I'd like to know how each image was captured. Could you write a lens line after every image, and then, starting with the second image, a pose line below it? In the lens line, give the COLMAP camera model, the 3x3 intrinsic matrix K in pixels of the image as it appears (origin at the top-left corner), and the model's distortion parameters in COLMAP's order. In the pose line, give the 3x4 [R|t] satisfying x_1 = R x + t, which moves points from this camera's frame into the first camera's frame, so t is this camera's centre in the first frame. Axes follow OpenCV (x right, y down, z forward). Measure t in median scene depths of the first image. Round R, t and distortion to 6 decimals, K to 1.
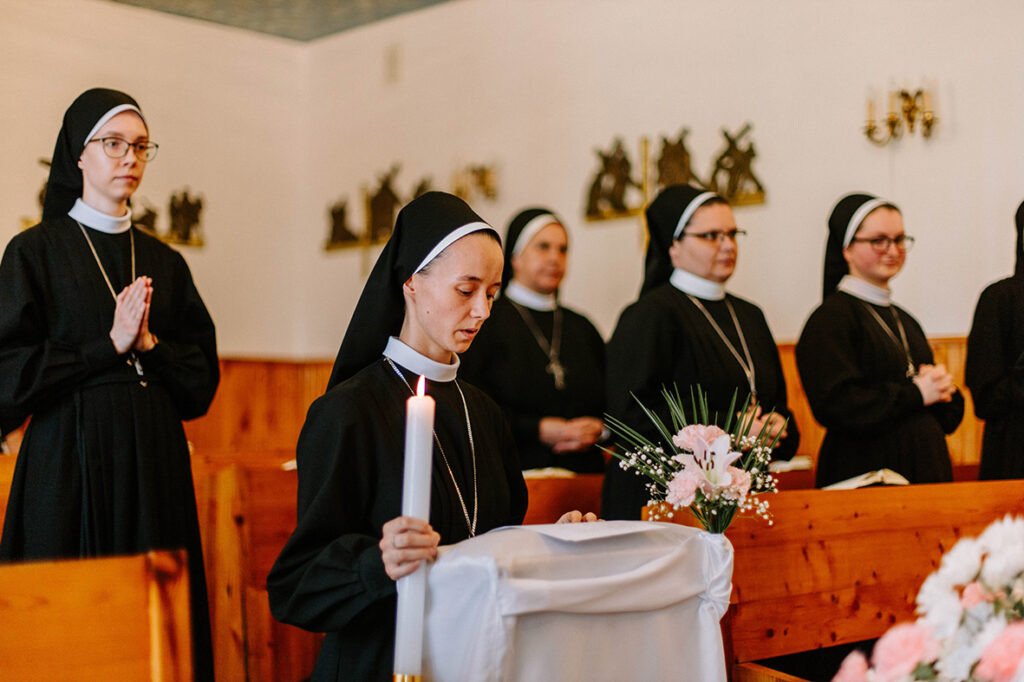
lens RADIAL K [[1465.1, 0, 512.0], [0, 1465.1, 341.0], [0, 0, 1]] dist [-0.022516, 0.035230]
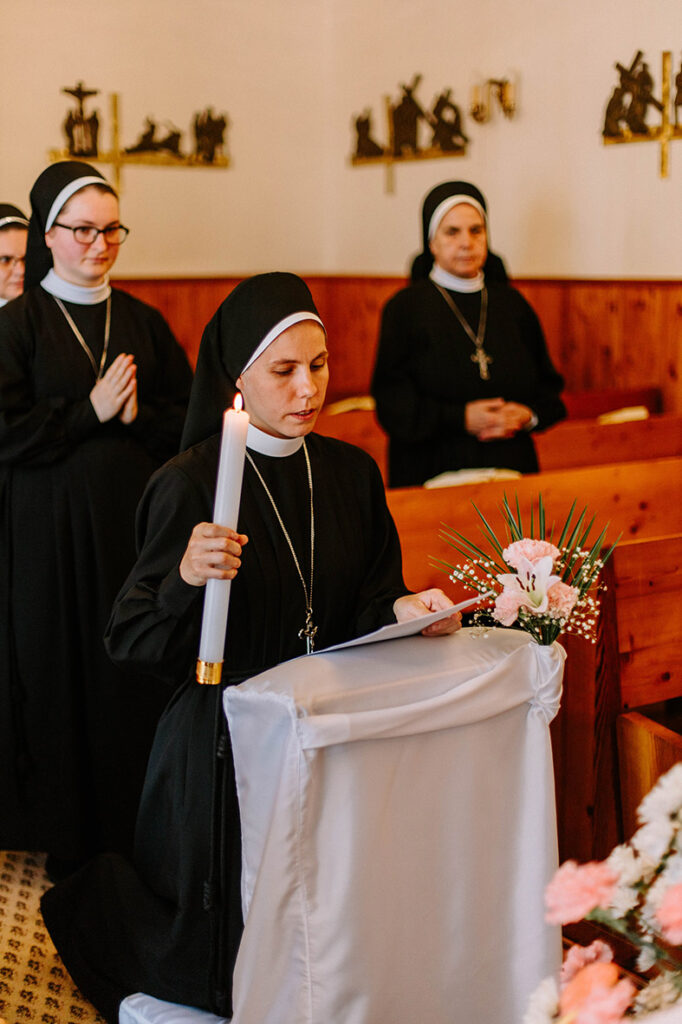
lens RADIAL K [[1465.1, 0, 341.0], [0, 1465.1, 512.0], [0, 0, 1]] dist [-0.022516, 0.035230]
pose [[0.983439, 0.015007, -0.180615, 0.181703], [0.024975, 0.975837, 0.217068, -0.182868], [0.179508, -0.217984, 0.959302, 0.015155]]
